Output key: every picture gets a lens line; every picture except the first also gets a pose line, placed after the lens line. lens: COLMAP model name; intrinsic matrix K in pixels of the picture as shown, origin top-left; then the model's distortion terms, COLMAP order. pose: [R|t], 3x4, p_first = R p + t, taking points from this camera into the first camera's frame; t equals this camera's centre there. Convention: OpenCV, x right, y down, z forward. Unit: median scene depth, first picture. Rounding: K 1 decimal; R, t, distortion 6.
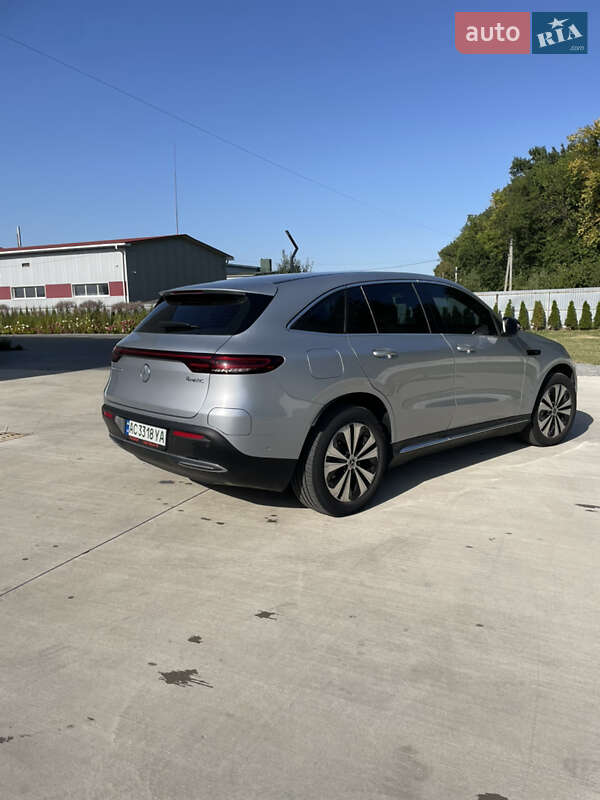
lens RADIAL K [[556.5, 0, 303.2], [0, 556.5, 403.6], [0, 0, 1]] dist [0.024052, -0.021562]
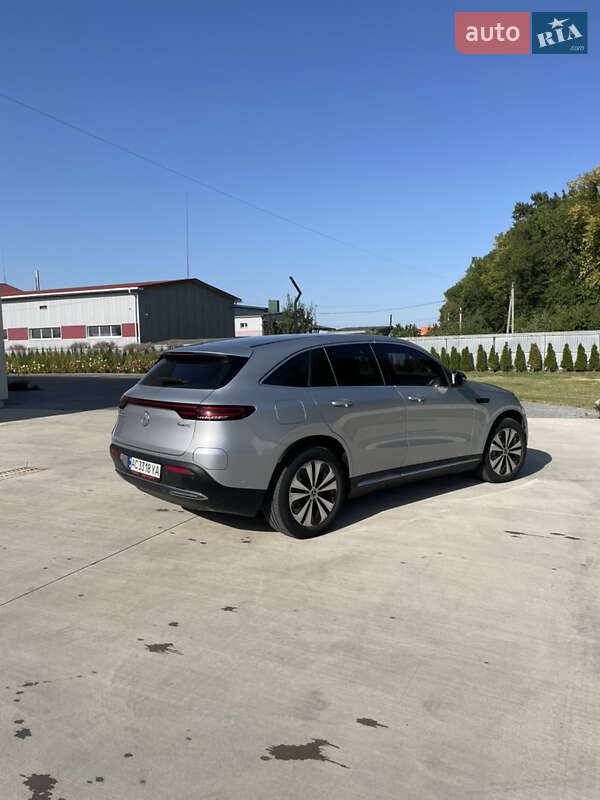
lens RADIAL K [[556.5, 0, 296.8], [0, 556.5, 403.7], [0, 0, 1]] dist [0.024052, -0.021562]
pose [[0.999631, 0.004328, -0.026825, 0.059488], [-0.006125, 0.997717, -0.067252, -0.005007], [0.026473, 0.067391, 0.997375, -0.157028]]
